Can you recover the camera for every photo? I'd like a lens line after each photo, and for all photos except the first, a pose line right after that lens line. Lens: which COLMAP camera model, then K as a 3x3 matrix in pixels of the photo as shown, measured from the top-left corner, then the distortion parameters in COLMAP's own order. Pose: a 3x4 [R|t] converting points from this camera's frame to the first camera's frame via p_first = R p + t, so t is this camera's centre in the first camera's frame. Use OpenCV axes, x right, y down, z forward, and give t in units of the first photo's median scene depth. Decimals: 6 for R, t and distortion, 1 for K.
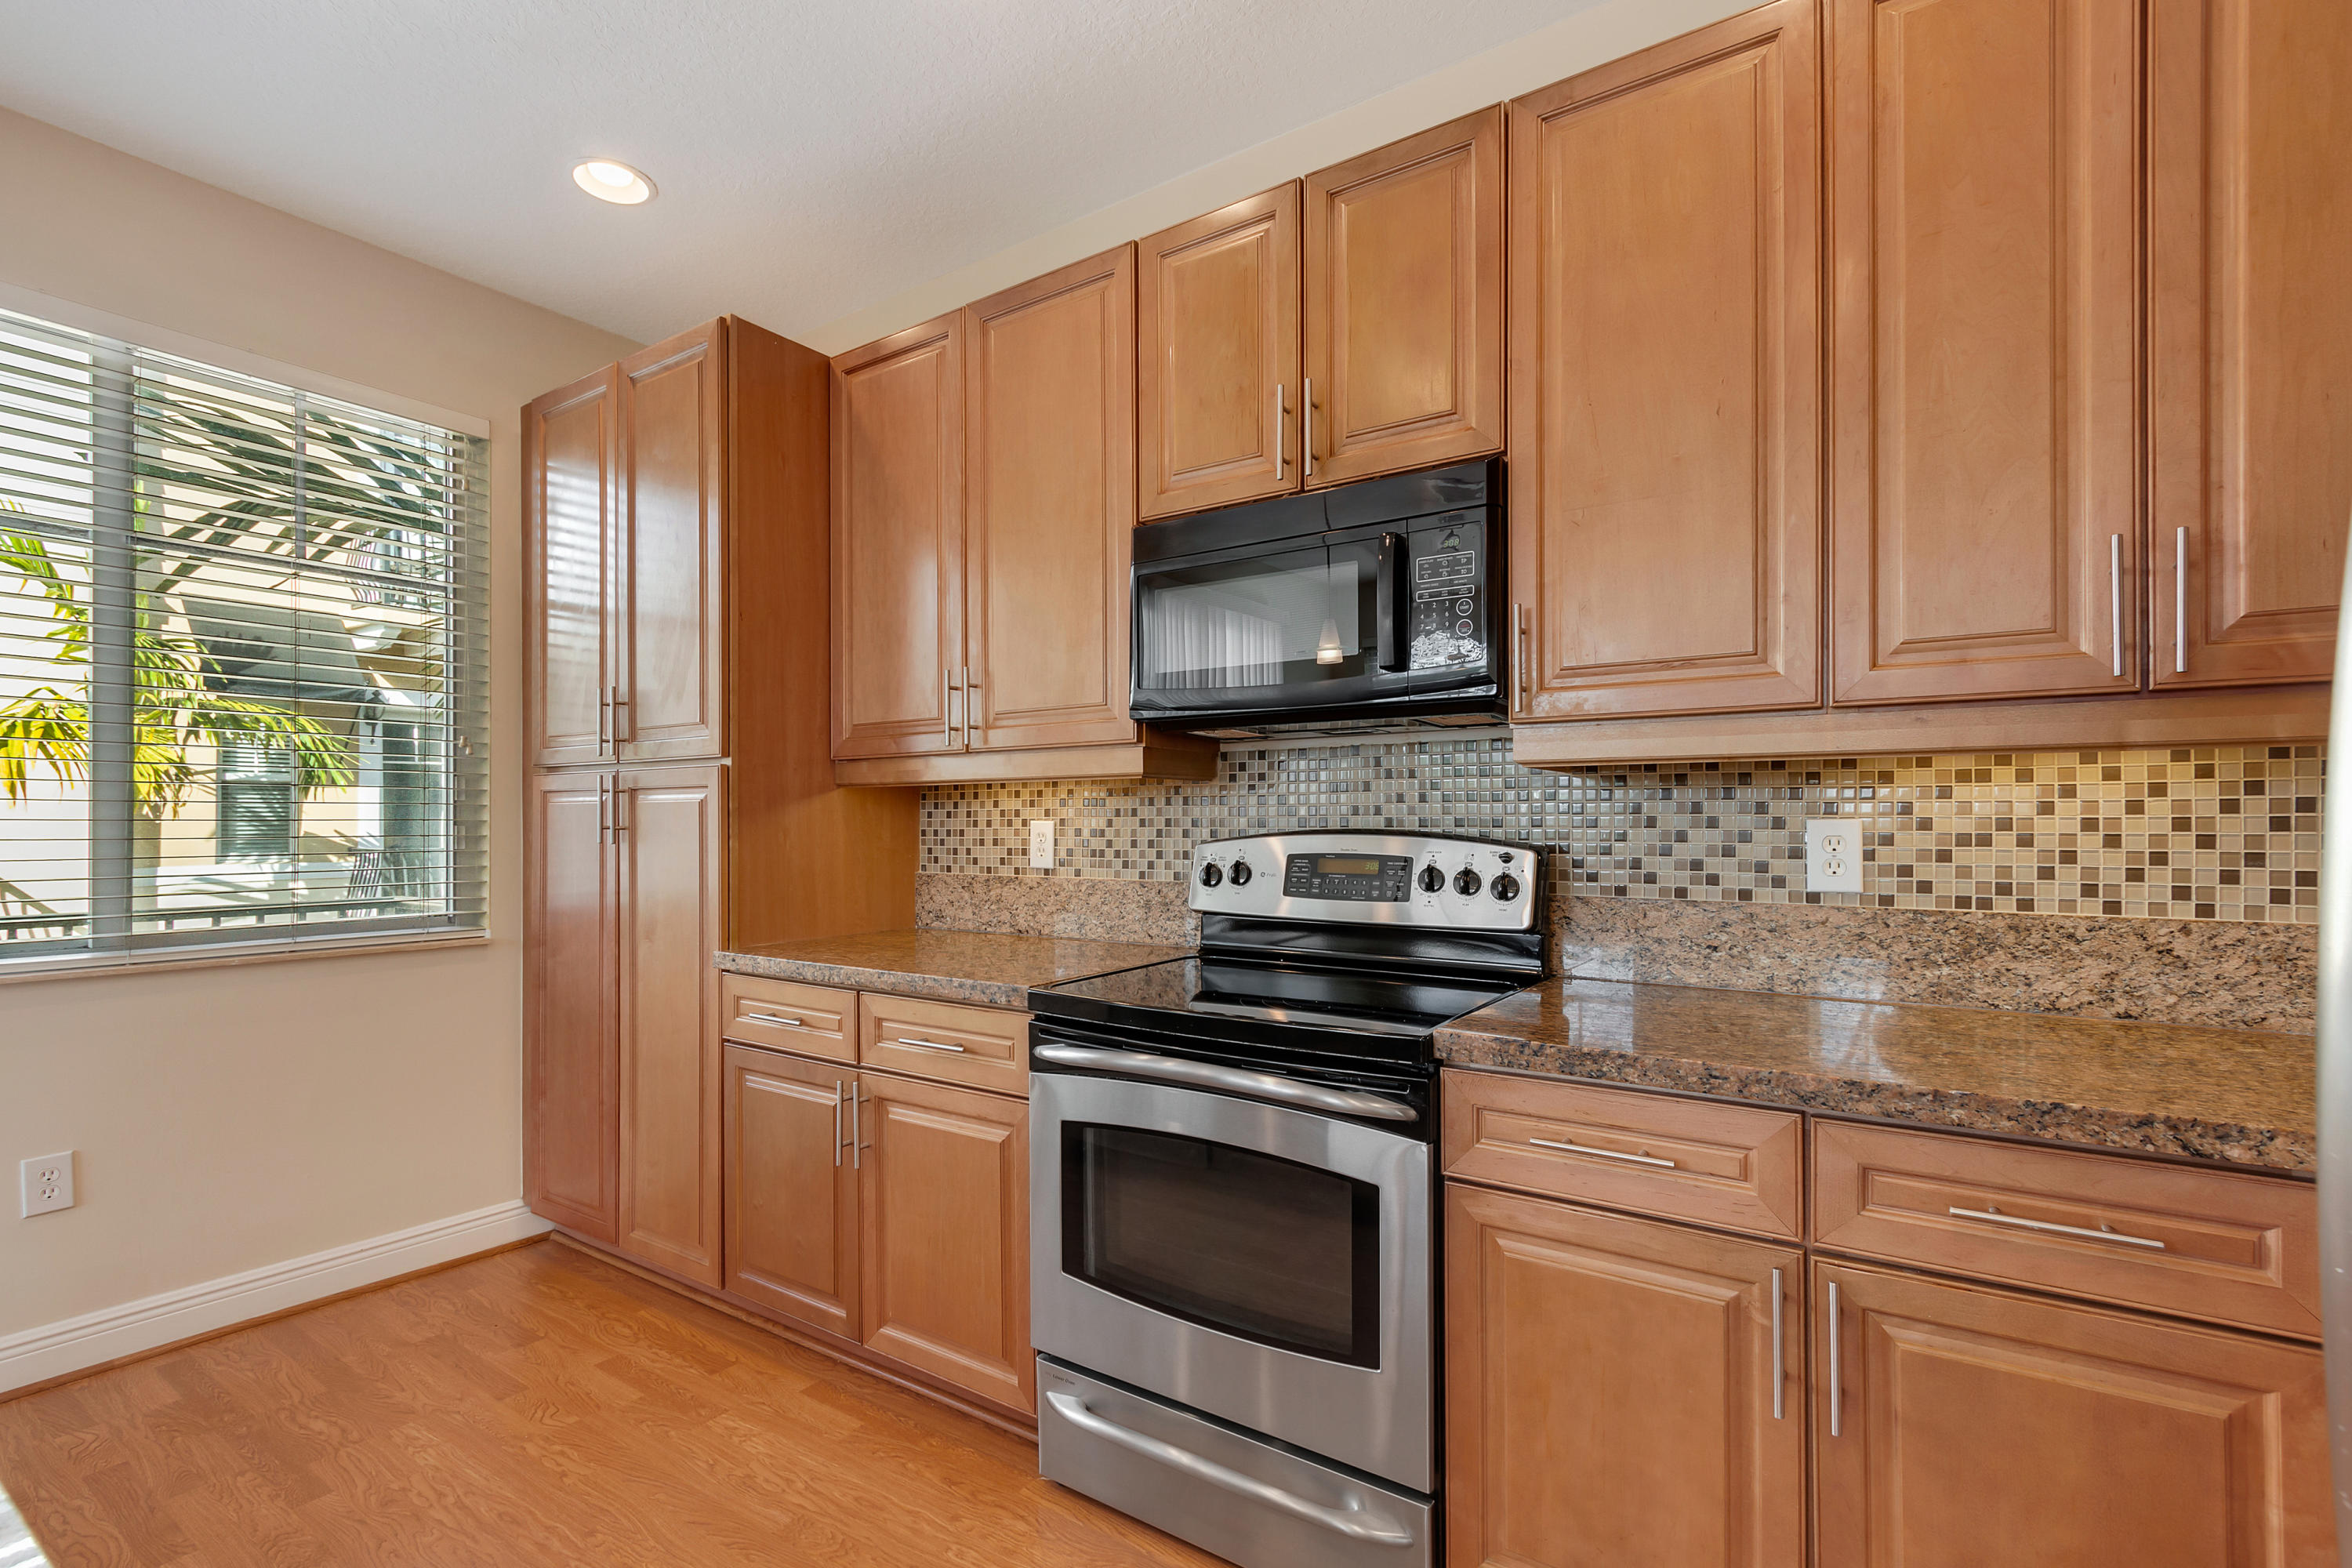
lens RADIAL K [[1094.1, 0, 1151.7], [0, 1094.1, 818.1], [0, 0, 1]] dist [0.015900, -0.000353]
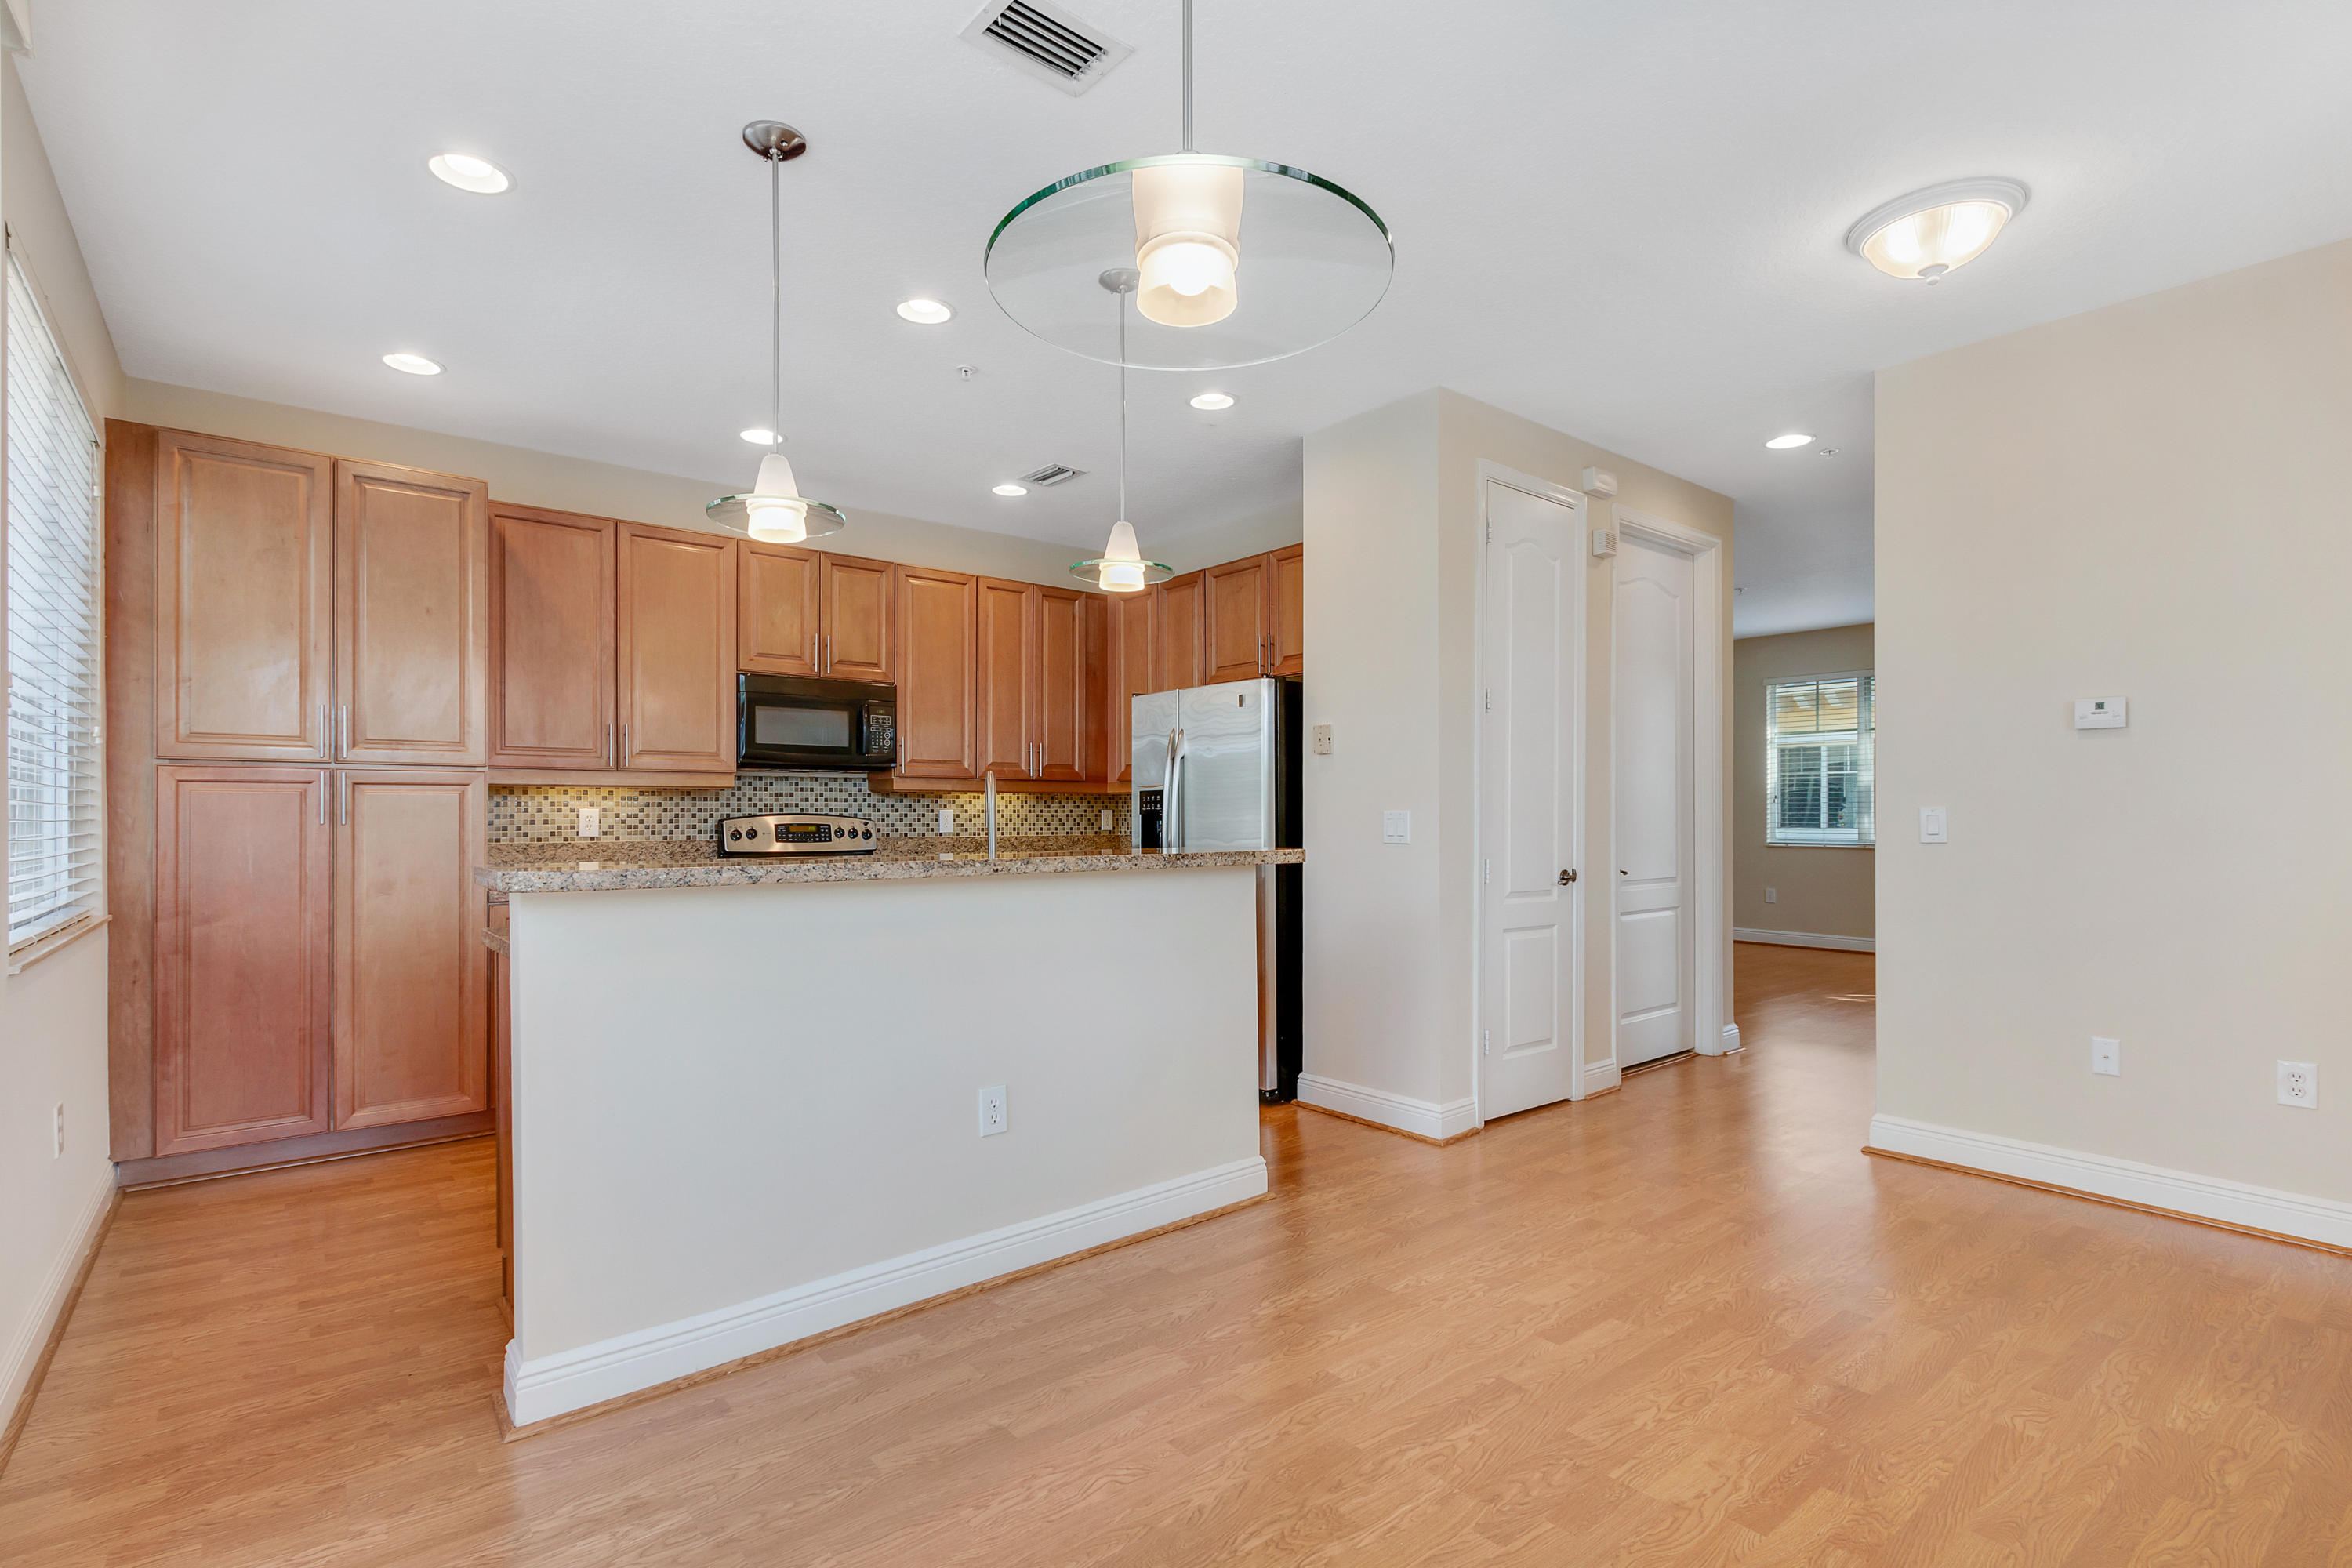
lens RADIAL K [[1098.3, 0, 1140.0], [0, 1098.3, 811.1], [0, 0, 1]] dist [-0.000193, -0.000302]
pose [[0.289290, 0.001387, 0.957240, -1.601076], [-0.005353, 0.999986, 0.000168, 0.001275], [-0.957226, -0.005172, 0.289293, -0.328702]]
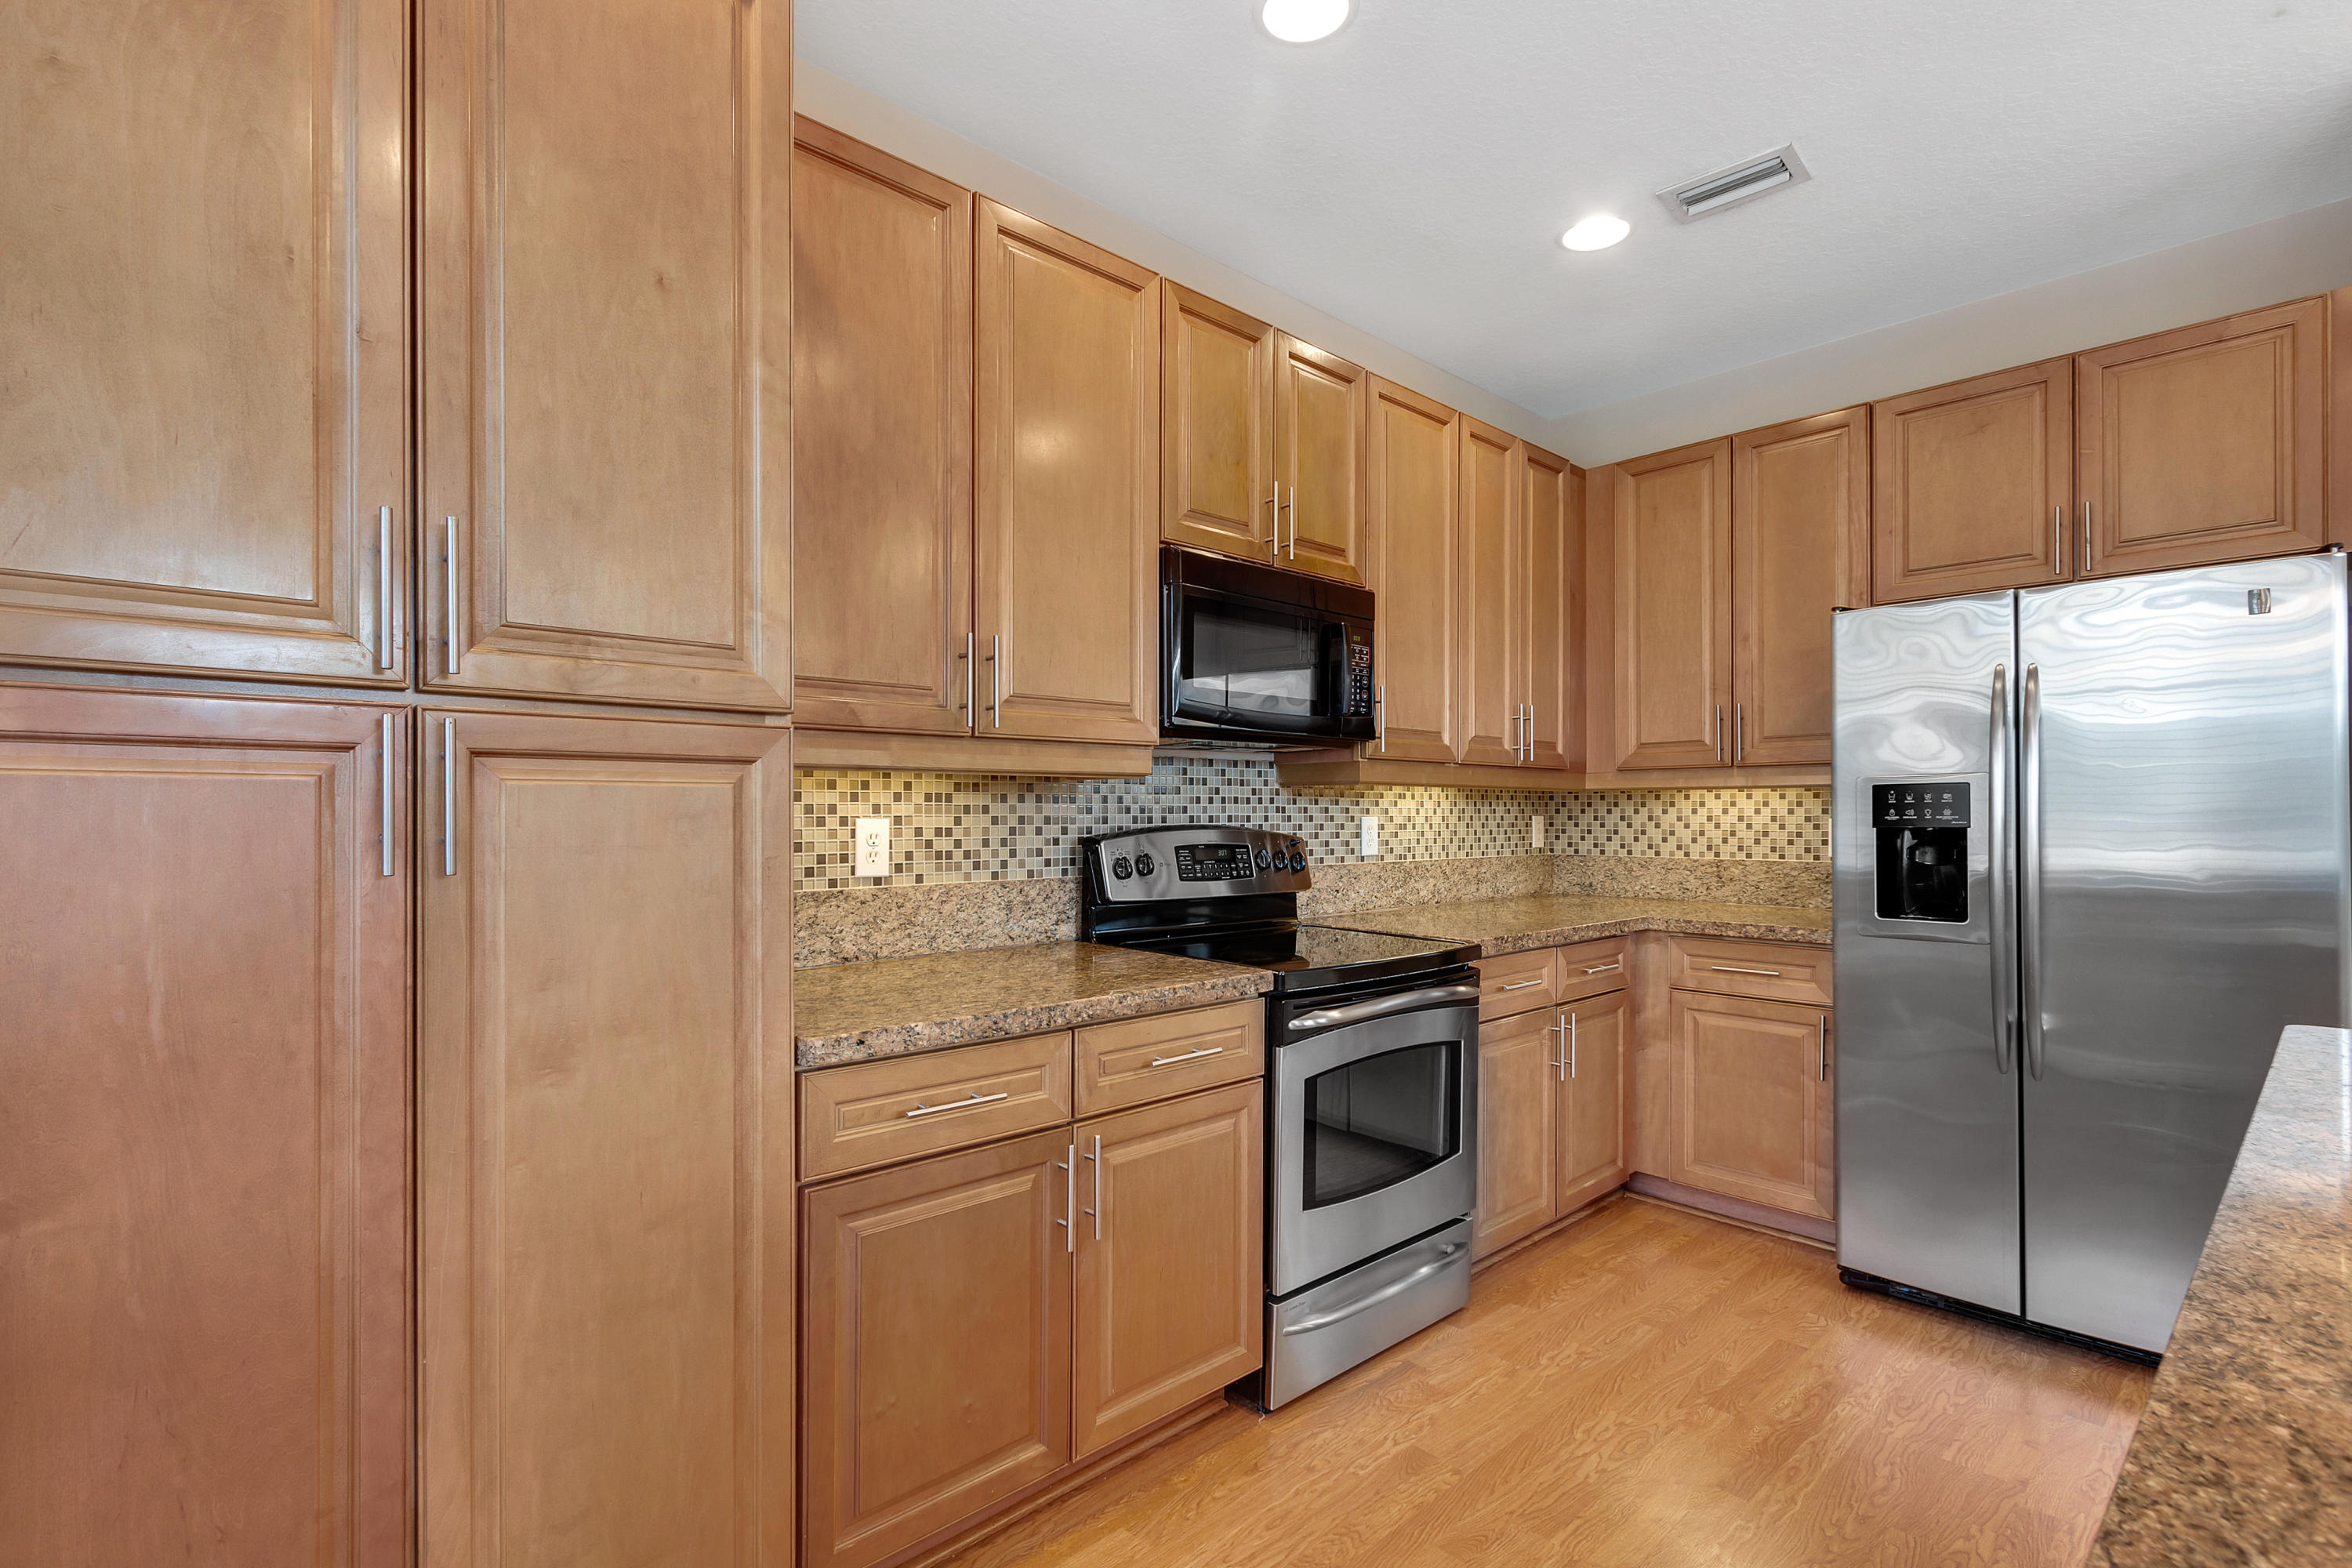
lens RADIAL K [[1106.0, 0, 1123.2], [0, 1106.0, 811.4], [0, 0, 1]] dist [-0.001542, -0.000311]
pose [[0.228818, -0.000067, 0.973469, -0.931099], [-0.006256, 0.999979, 0.001539, -0.005883], [-0.973449, -0.006442, 0.228812, 0.684228]]
